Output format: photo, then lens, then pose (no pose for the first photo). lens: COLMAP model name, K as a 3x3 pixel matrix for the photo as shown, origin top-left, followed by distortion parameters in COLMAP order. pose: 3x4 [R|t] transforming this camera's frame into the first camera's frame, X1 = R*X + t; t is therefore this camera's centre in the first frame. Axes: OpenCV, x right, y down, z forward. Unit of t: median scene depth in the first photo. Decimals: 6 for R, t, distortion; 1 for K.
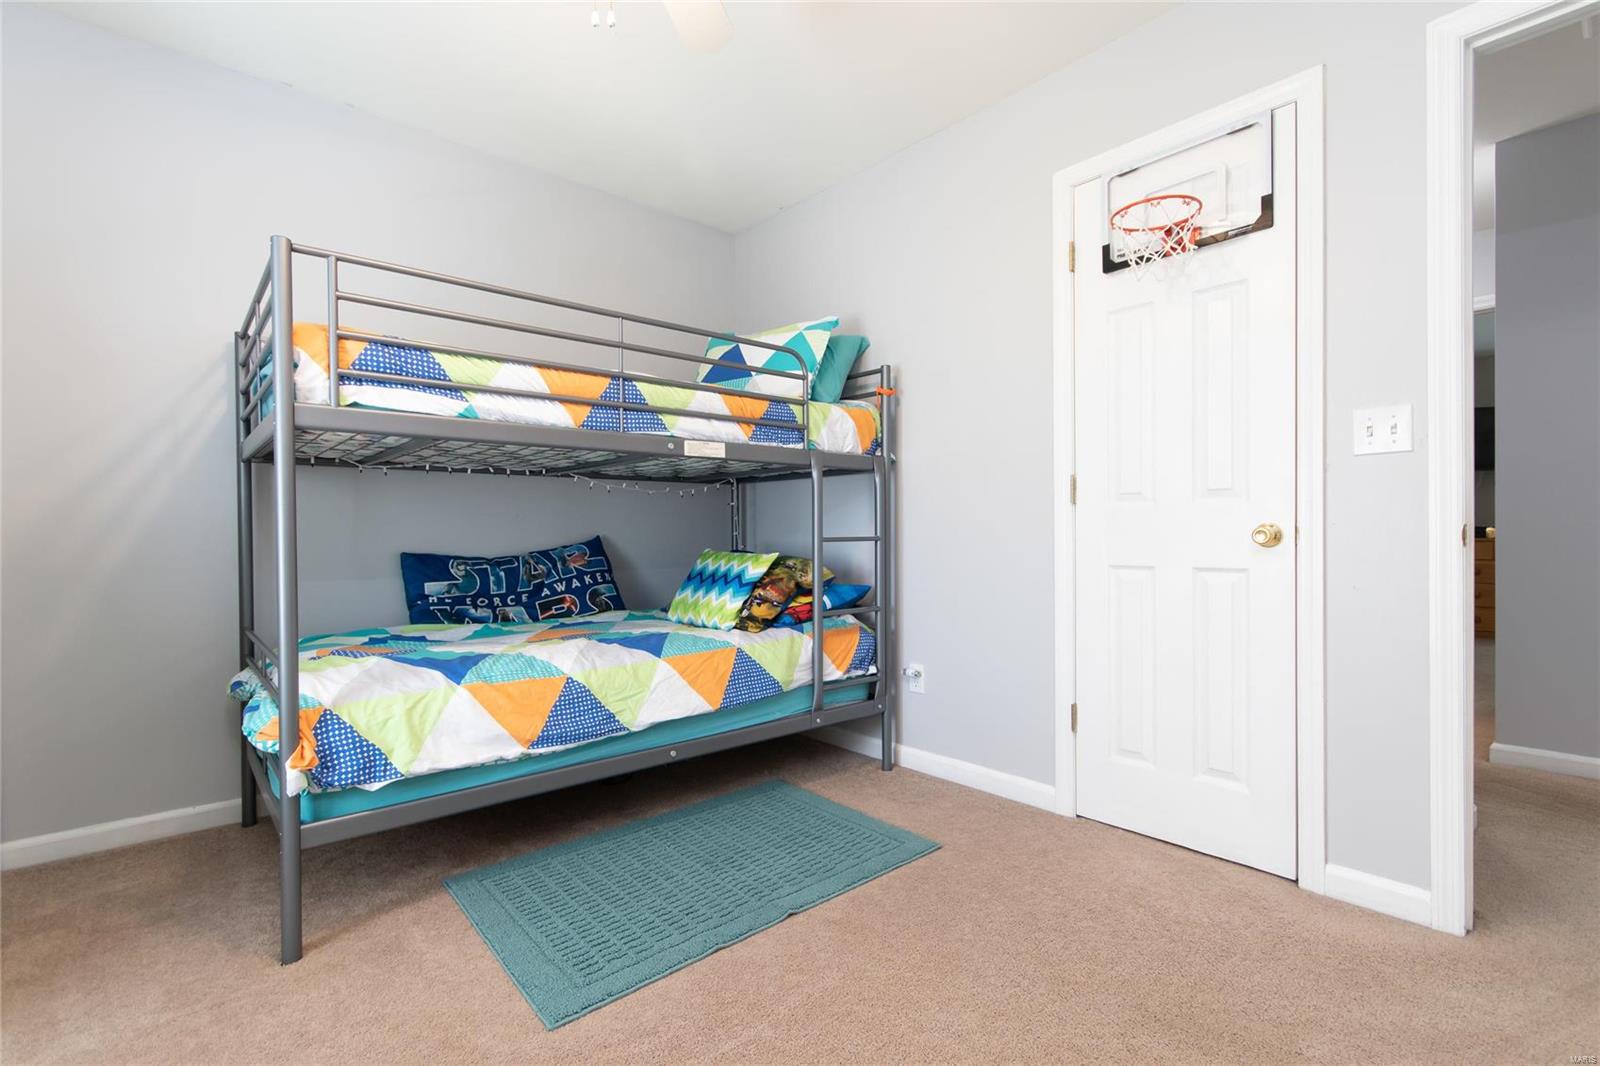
lens RADIAL K [[738.0, 0, 797.3], [0, 738.0, 549.4], [0, 0, 1]] dist [0.004434, -0.003489]
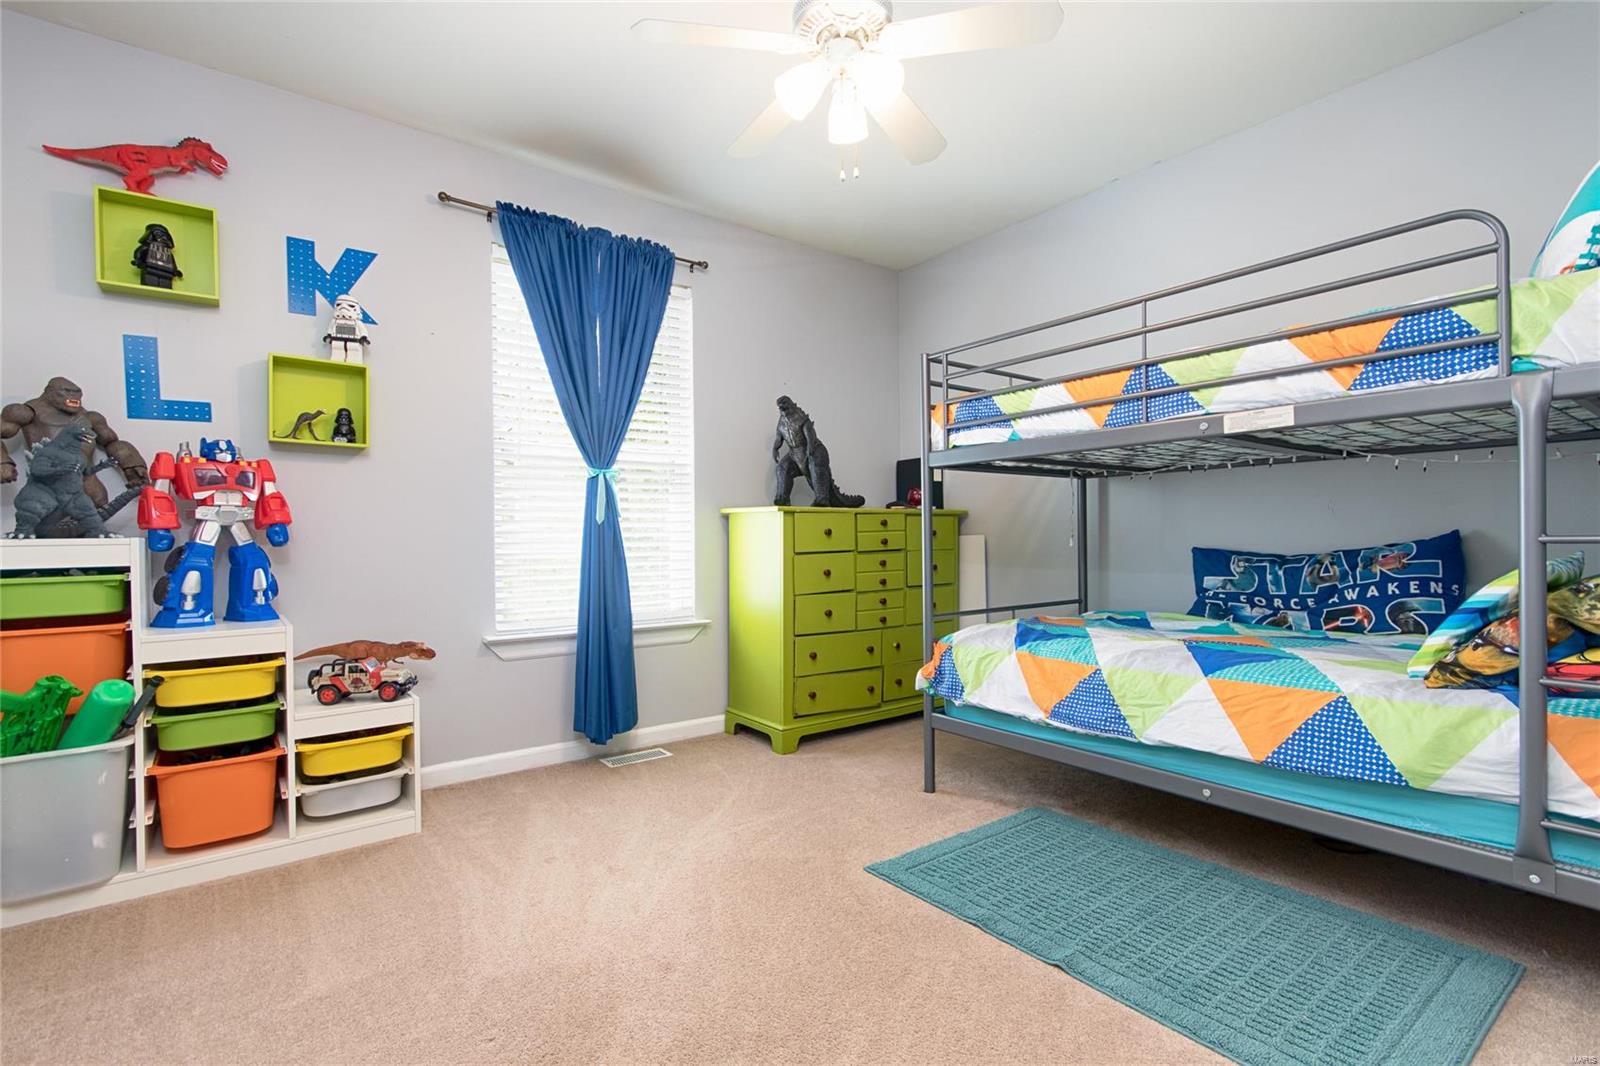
lens RADIAL K [[738.0, 0, 797.3], [0, 738.0, 549.4], [0, 0, 1]] dist [0.004434, -0.003489]
pose [[-0.072276, 0.023623, -0.997105, 0.626168], [-0.011456, 0.999634, 0.024513, -0.013358], [0.997319, 0.013194, -0.071979, 0.533348]]
